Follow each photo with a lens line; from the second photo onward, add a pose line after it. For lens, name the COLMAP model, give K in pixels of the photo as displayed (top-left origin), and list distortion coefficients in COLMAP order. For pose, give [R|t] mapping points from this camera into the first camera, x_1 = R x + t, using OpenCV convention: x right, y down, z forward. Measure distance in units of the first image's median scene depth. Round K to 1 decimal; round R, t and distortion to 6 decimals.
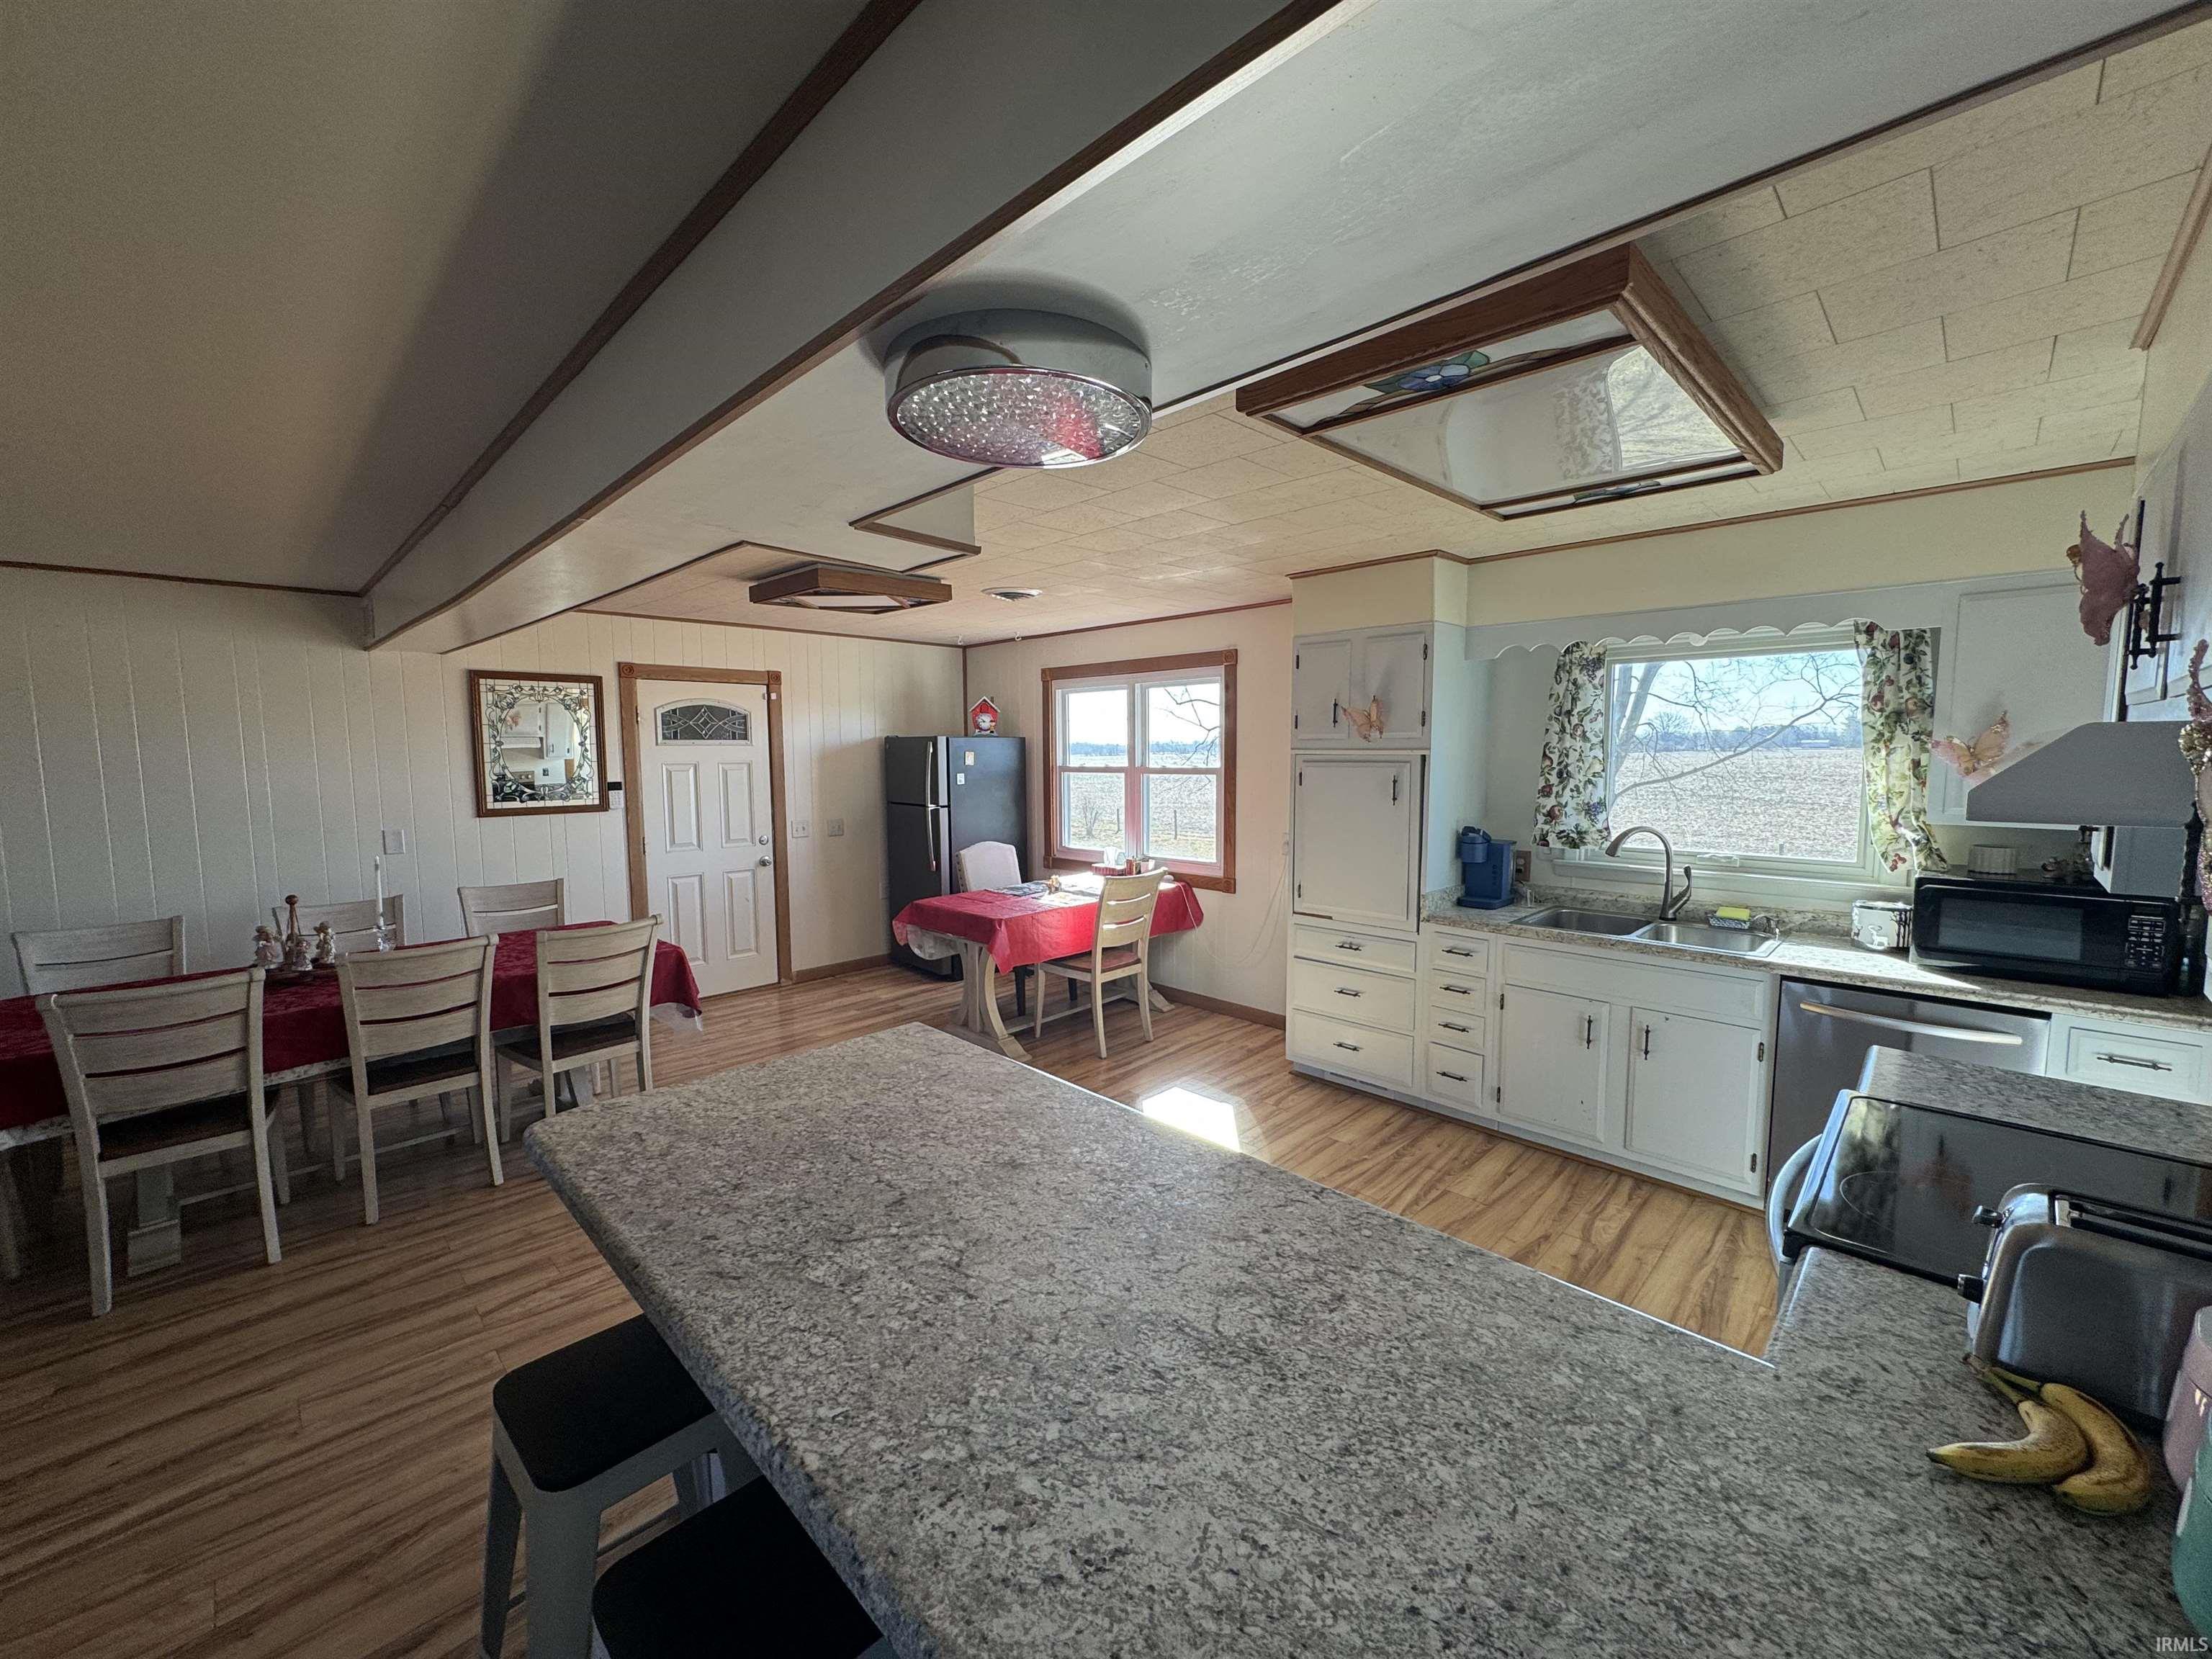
lens RADIAL K [[880.4, 0, 1101.4], [0, 880.4, 829.4], [0, 0, 1]] dist [-0.002446, 0.000738]
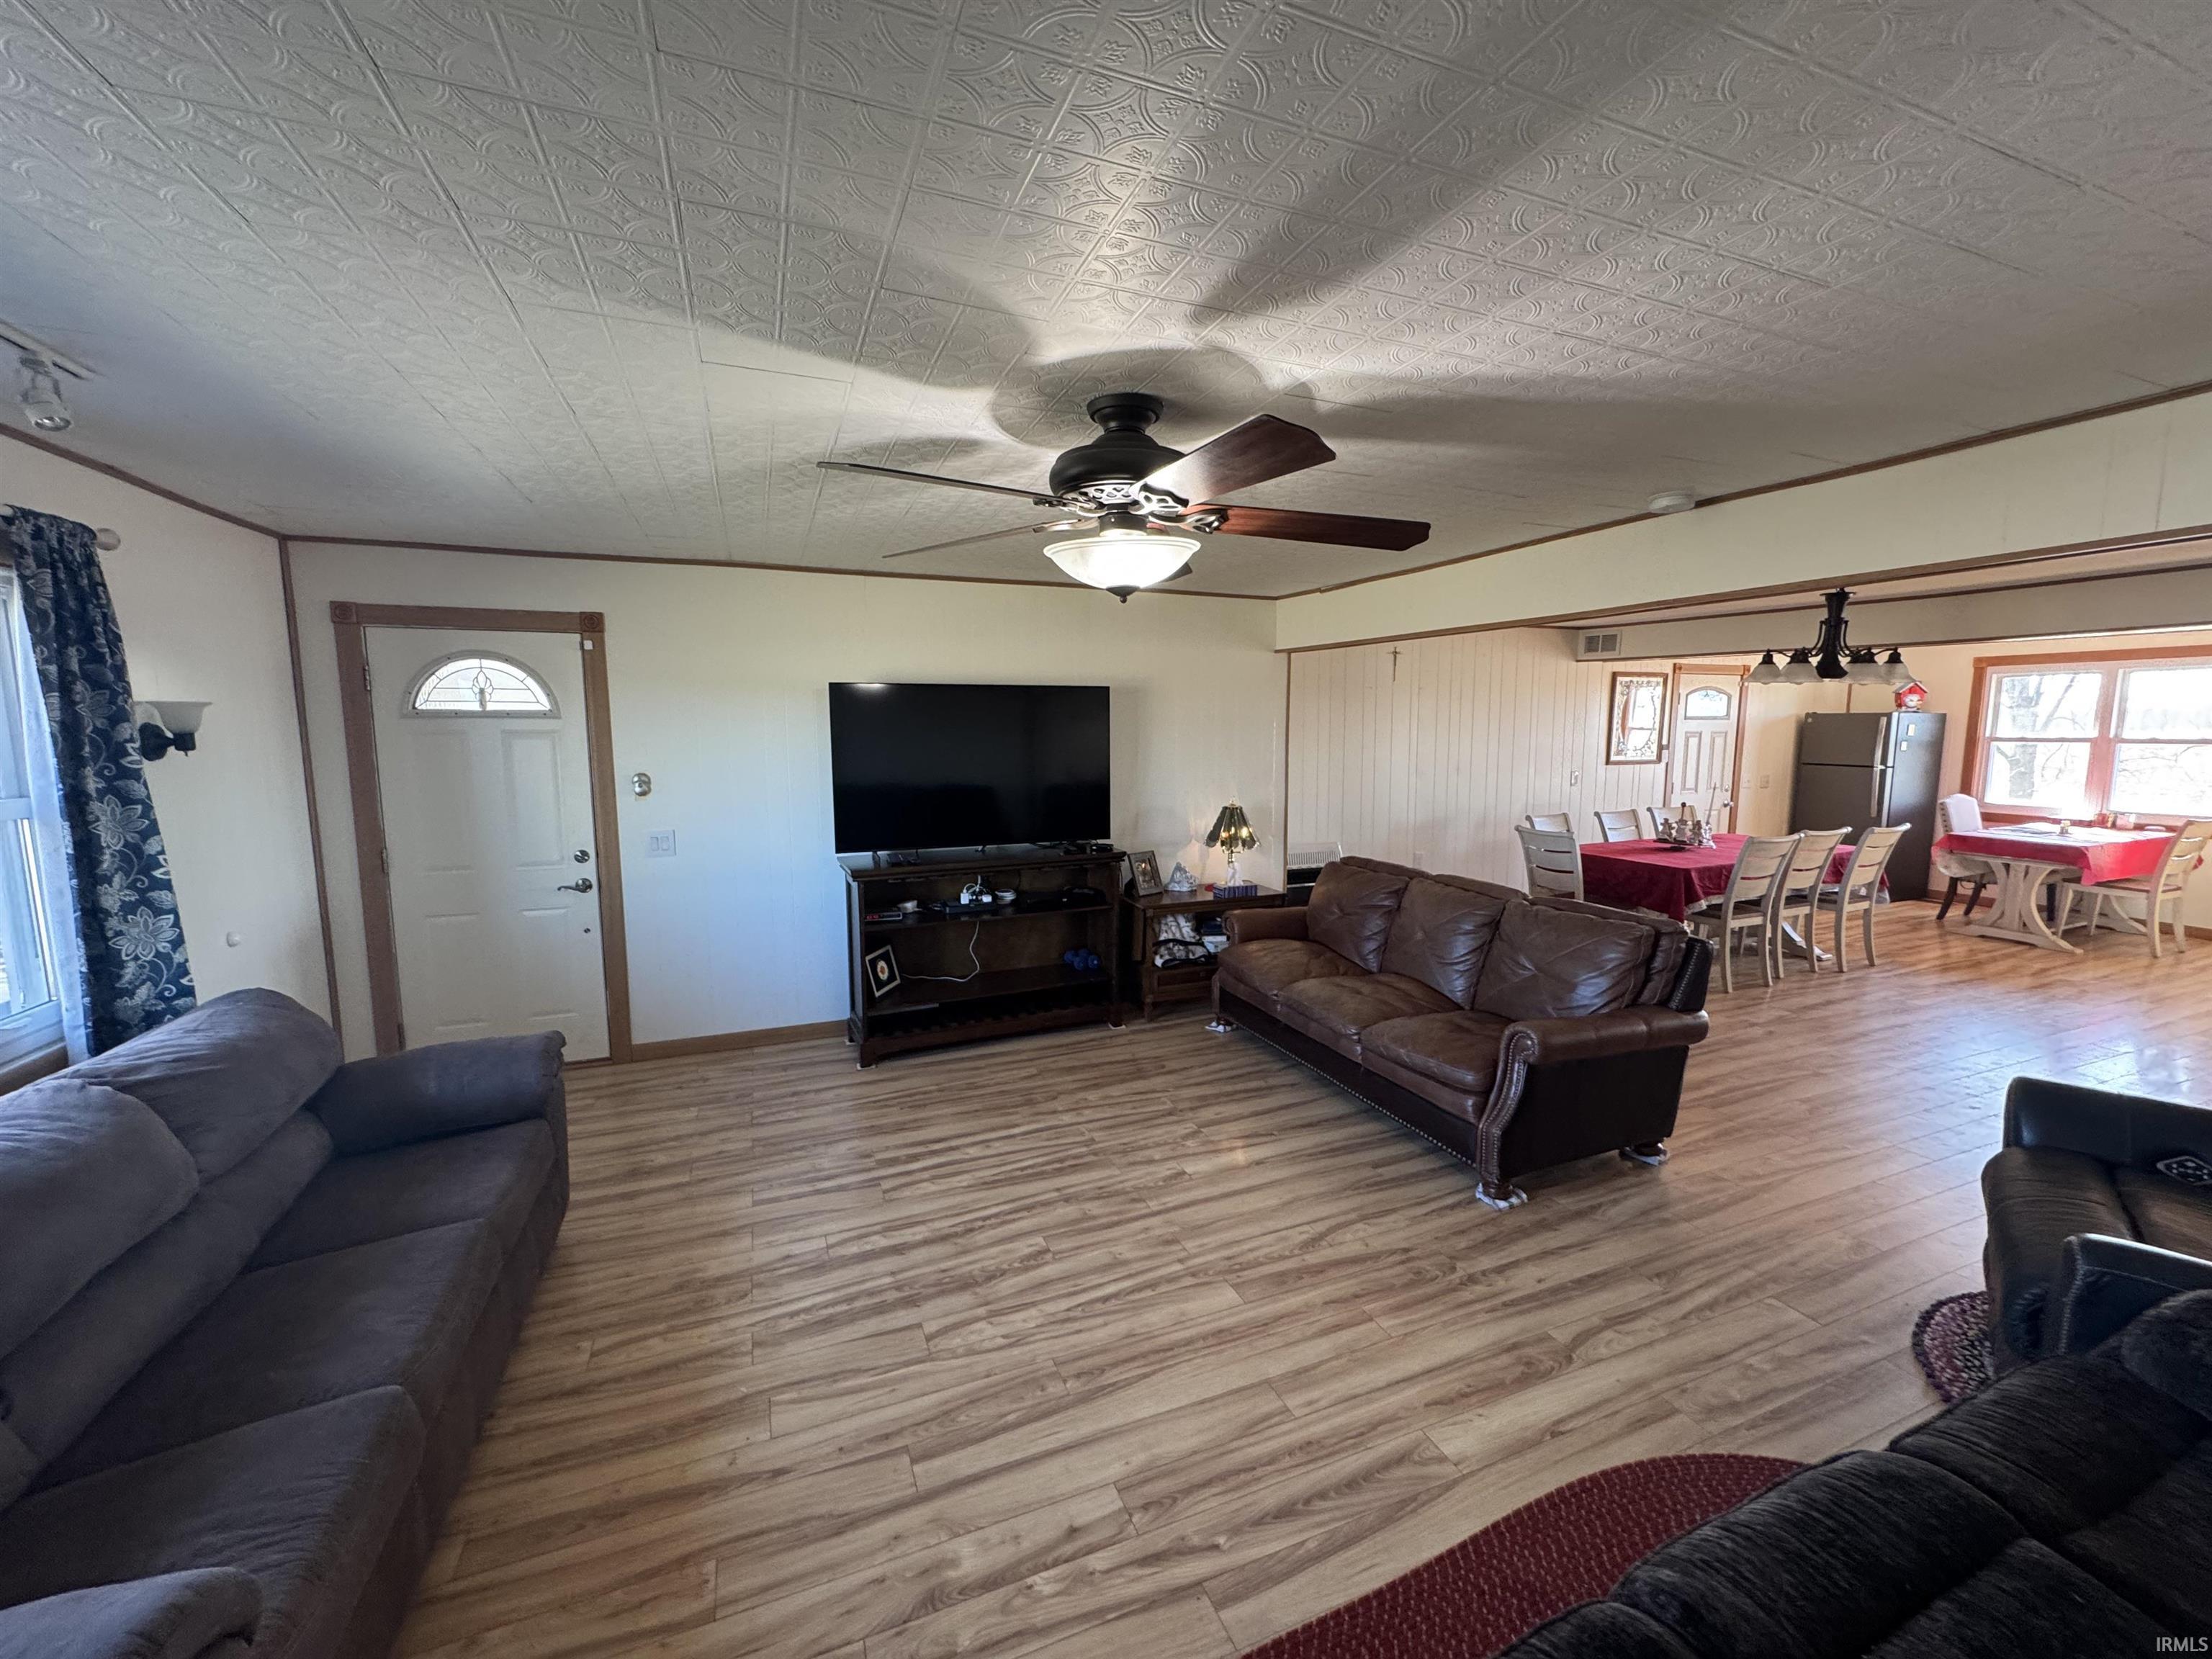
lens RADIAL K [[880.4, 0, 1101.4], [0, 880.4, 829.4], [0, 0, 1]] dist [-0.002446, 0.000738]
pose [[0.917365, 0.051114, -0.394753, -1.155179], [-0.039127, 0.998498, 0.038360, 0.096945], [0.396120, -0.019744, 0.917986, -1.025575]]
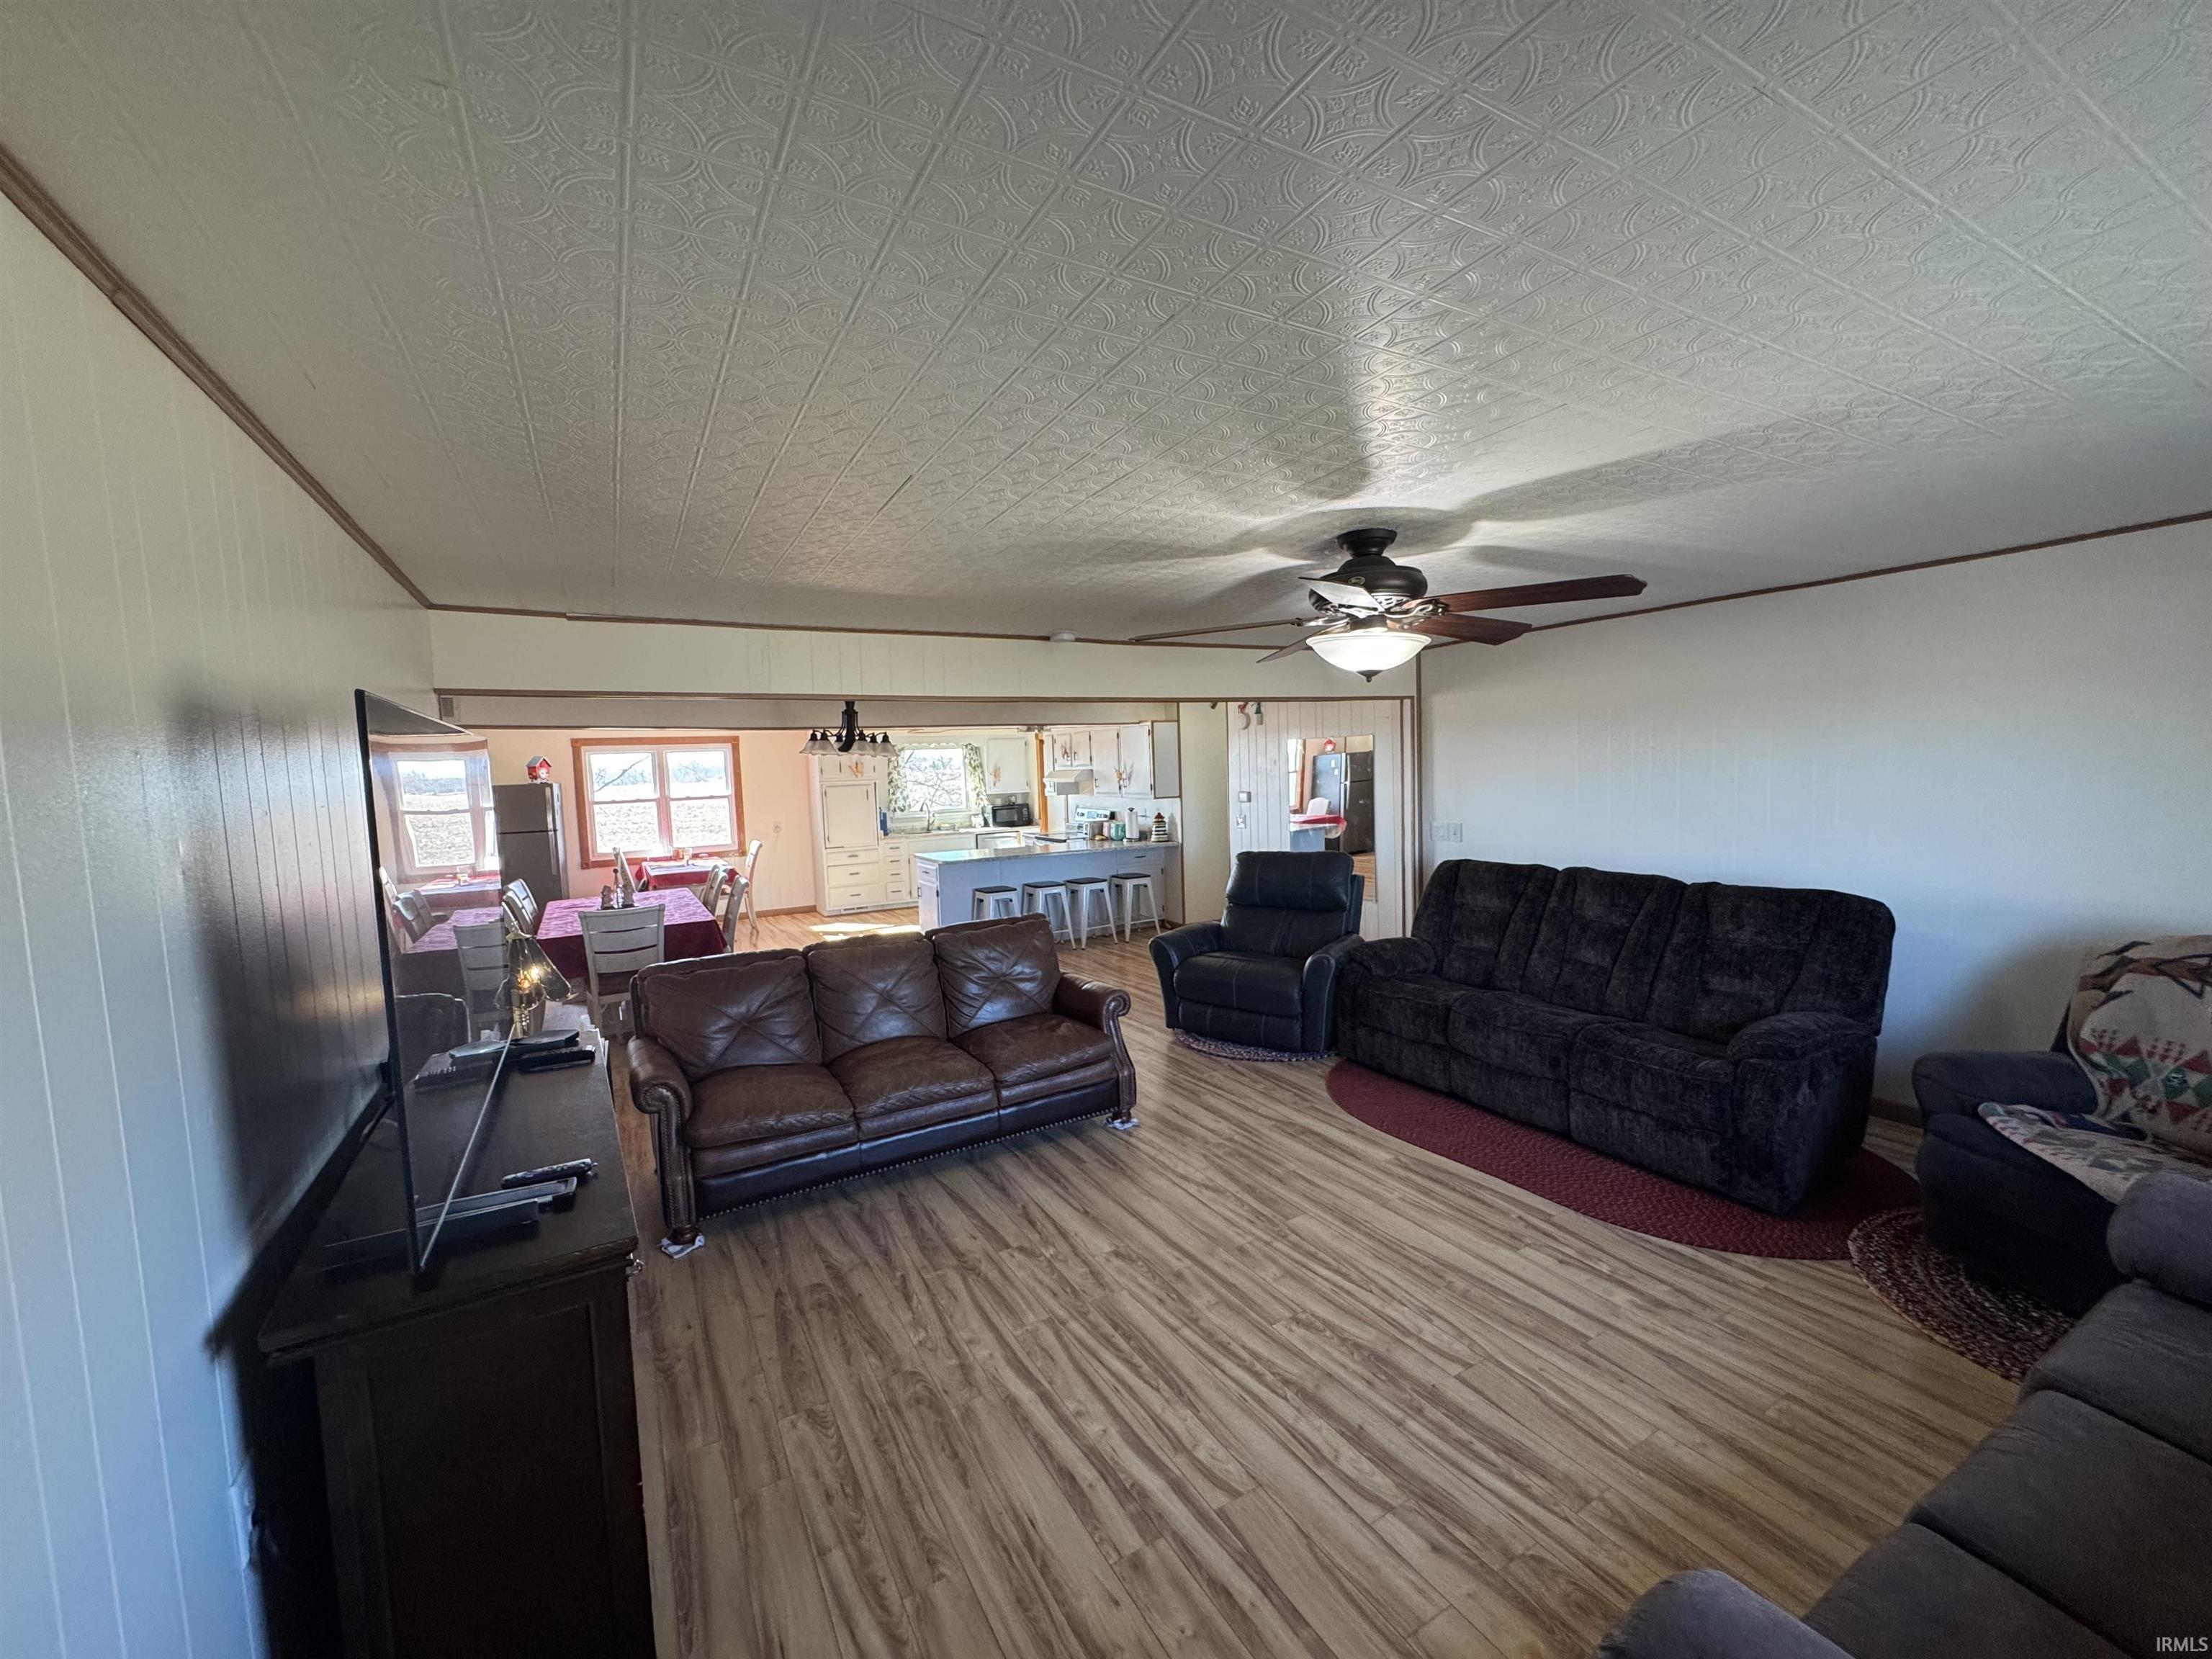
lens RADIAL K [[880.4, 0, 1101.4], [0, 880.4, 829.4], [0, 0, 1]] dist [-0.002446, 0.000738]
pose [[0.270547, -0.074839, 0.959793, -2.162657], [0.122390, 0.991558, 0.042816, 0.035041], [-0.954895, 0.105885, 0.277423, -0.469467]]
